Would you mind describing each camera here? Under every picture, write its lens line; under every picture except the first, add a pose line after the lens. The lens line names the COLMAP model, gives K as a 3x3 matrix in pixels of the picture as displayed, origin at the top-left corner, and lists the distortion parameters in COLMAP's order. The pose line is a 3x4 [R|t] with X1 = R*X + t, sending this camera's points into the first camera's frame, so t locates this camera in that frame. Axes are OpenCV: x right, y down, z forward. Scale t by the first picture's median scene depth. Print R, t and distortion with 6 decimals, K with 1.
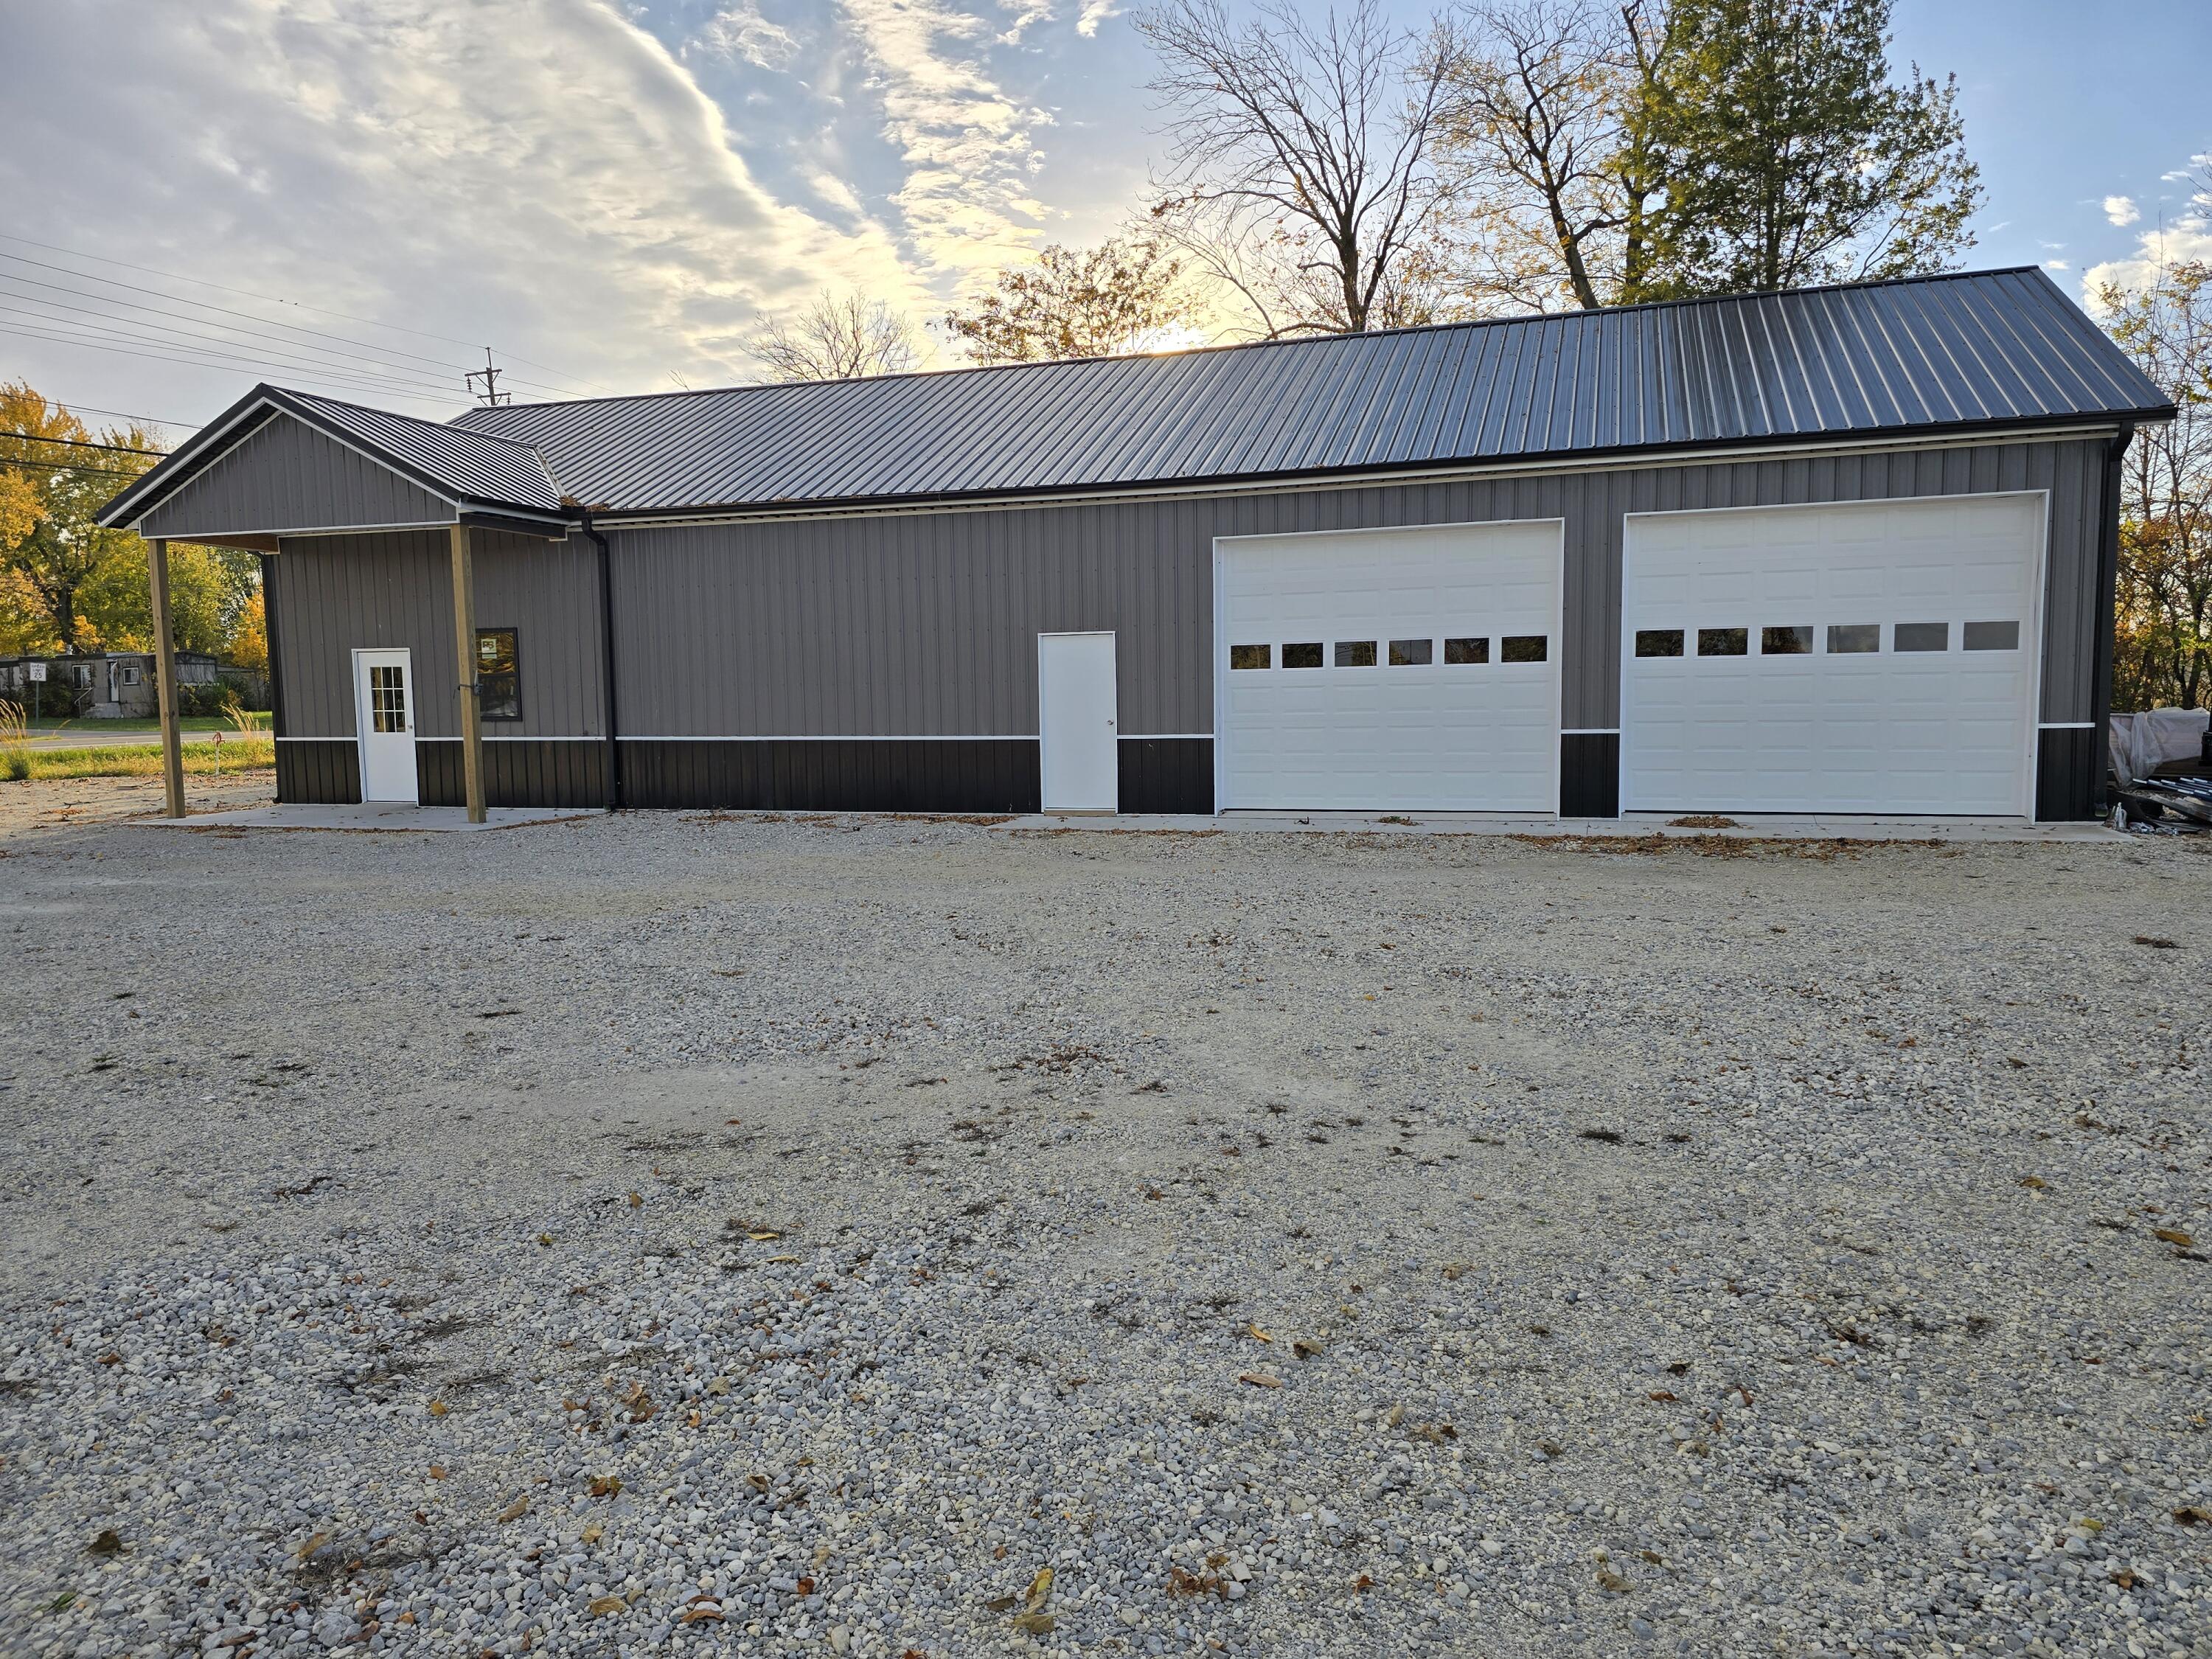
lens RADIAL K [[1486.0, 0, 1110.4], [0, 1486.0, 828.3], [0, 0, 1]] dist [0.046449, -0.038145]
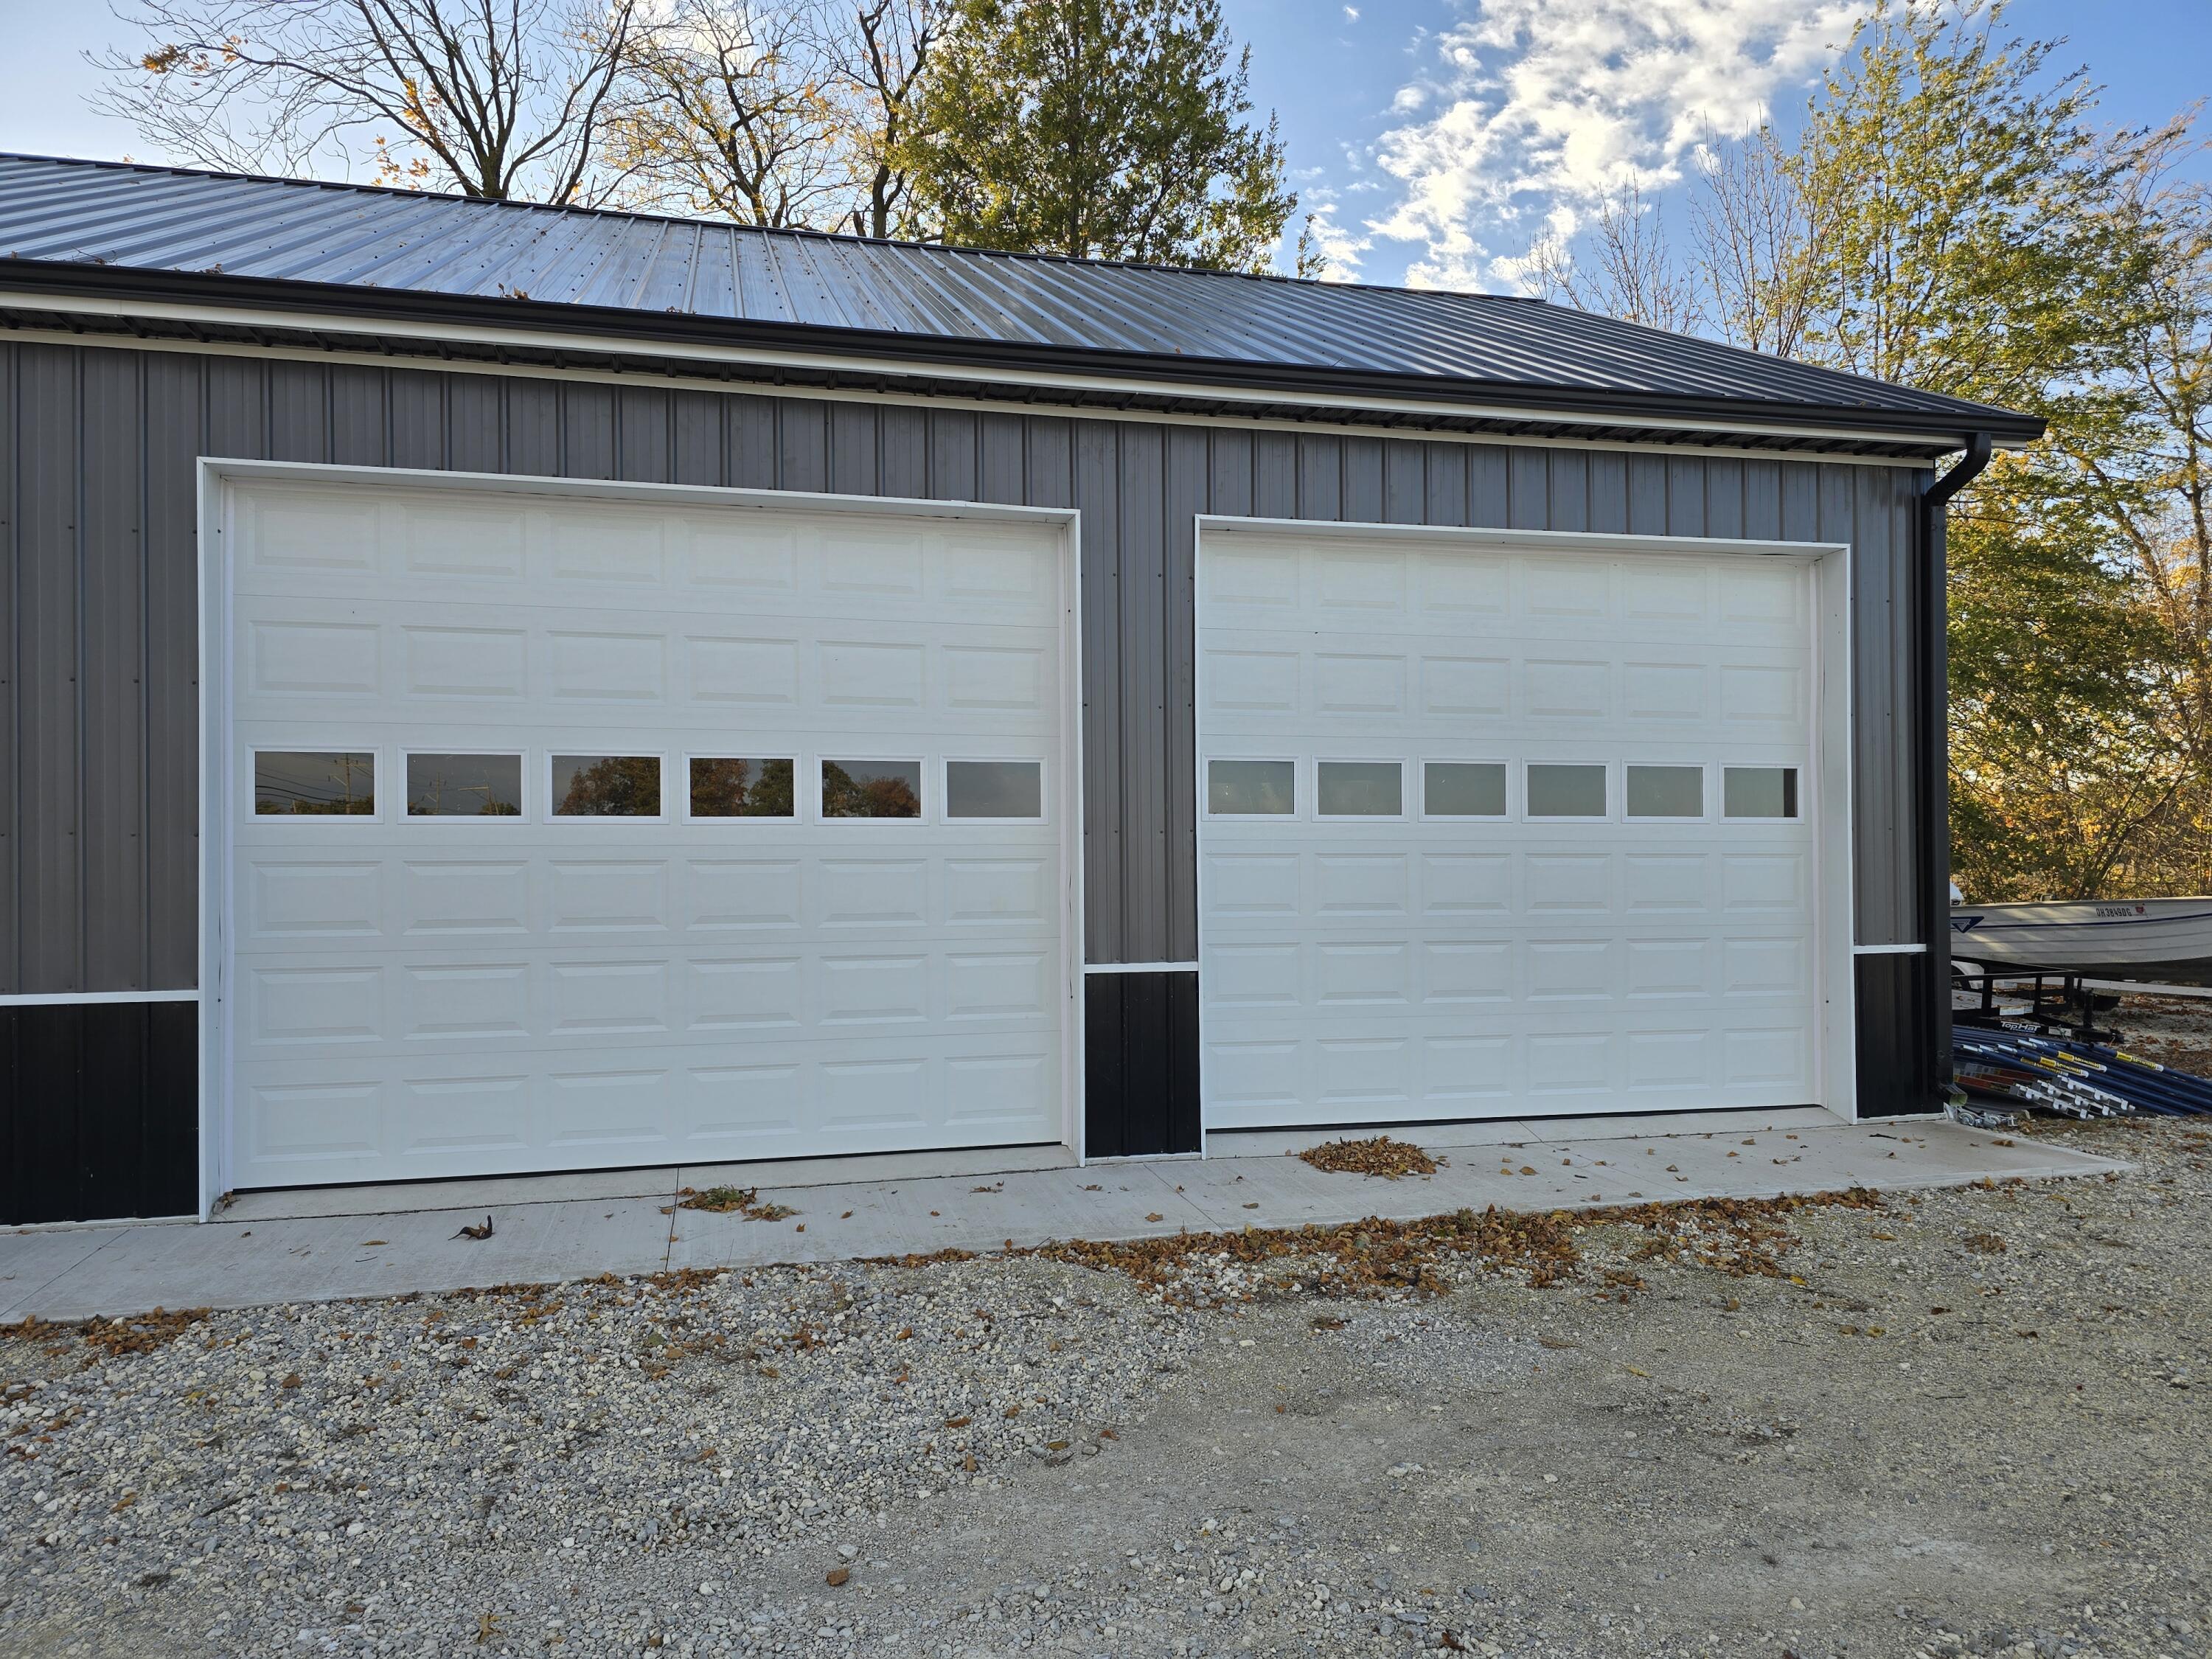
lens RADIAL K [[1486.0, 0, 1106.7], [0, 1486.0, 860.9], [0, 0, 1]] dist [0.046449, -0.038145]
pose [[0.843400, 0.013413, 0.537118, 0.056361], [0.039035, 0.995517, -0.086154, -0.051899], [-0.535866, 0.093629, 0.839095, 0.544851]]
